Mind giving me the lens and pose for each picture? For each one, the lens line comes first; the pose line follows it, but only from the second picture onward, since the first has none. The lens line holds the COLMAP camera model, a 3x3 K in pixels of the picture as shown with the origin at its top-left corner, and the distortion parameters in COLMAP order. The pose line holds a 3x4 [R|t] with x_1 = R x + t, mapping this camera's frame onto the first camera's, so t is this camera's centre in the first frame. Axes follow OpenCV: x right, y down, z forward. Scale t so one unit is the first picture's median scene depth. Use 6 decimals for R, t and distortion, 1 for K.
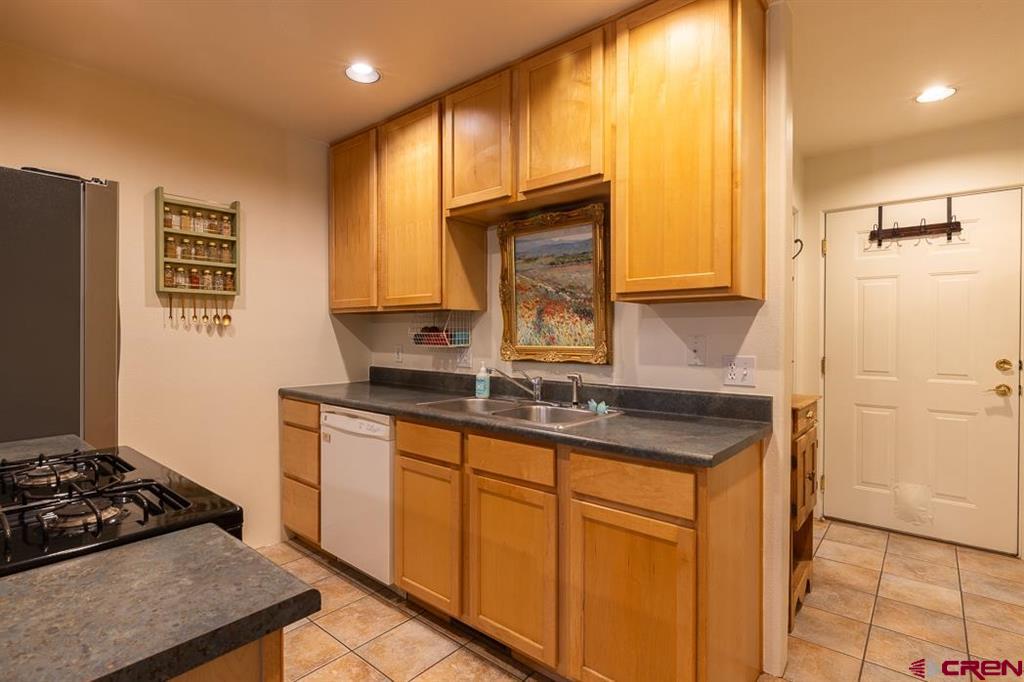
lens RADIAL K [[506.0, 0, 491.5], [0, 506.0, 337.1], [0, 0, 1]] dist [0.000401, -0.000074]
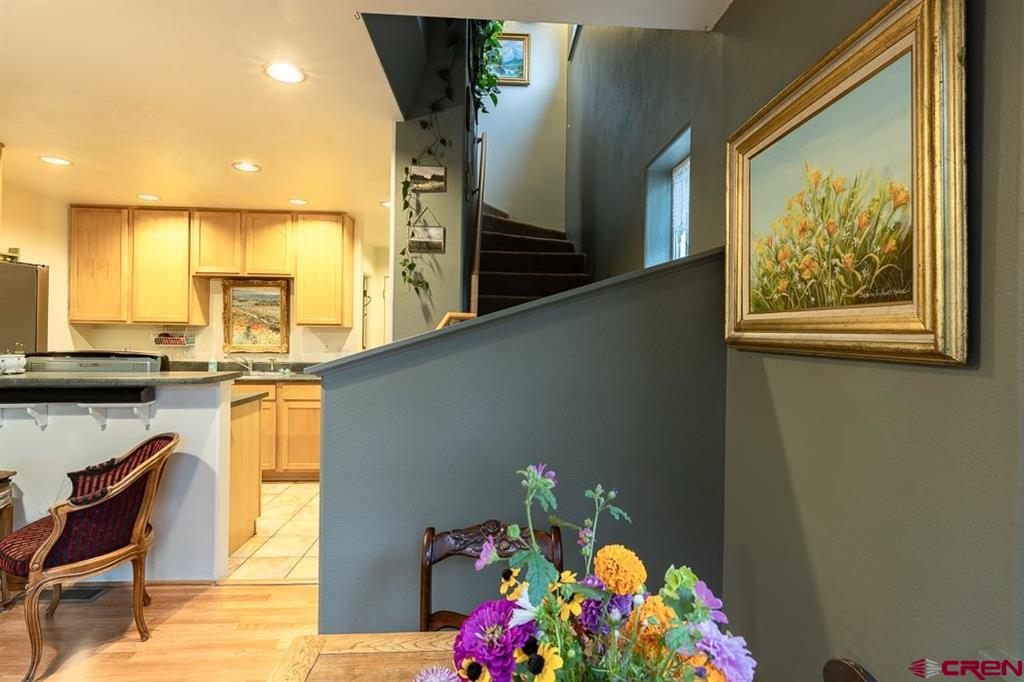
lens RADIAL K [[519.8, 0, 529.5], [0, 519.8, 330.4], [0, 0, 1]] dist [-0.000047, -0.000613]
pose [[0.698470, 0.007518, 0.715600, -0.598492], [-0.008380, 0.999962, -0.002326, -0.043586], [-0.715590, -0.004373, 0.698507, -1.224549]]
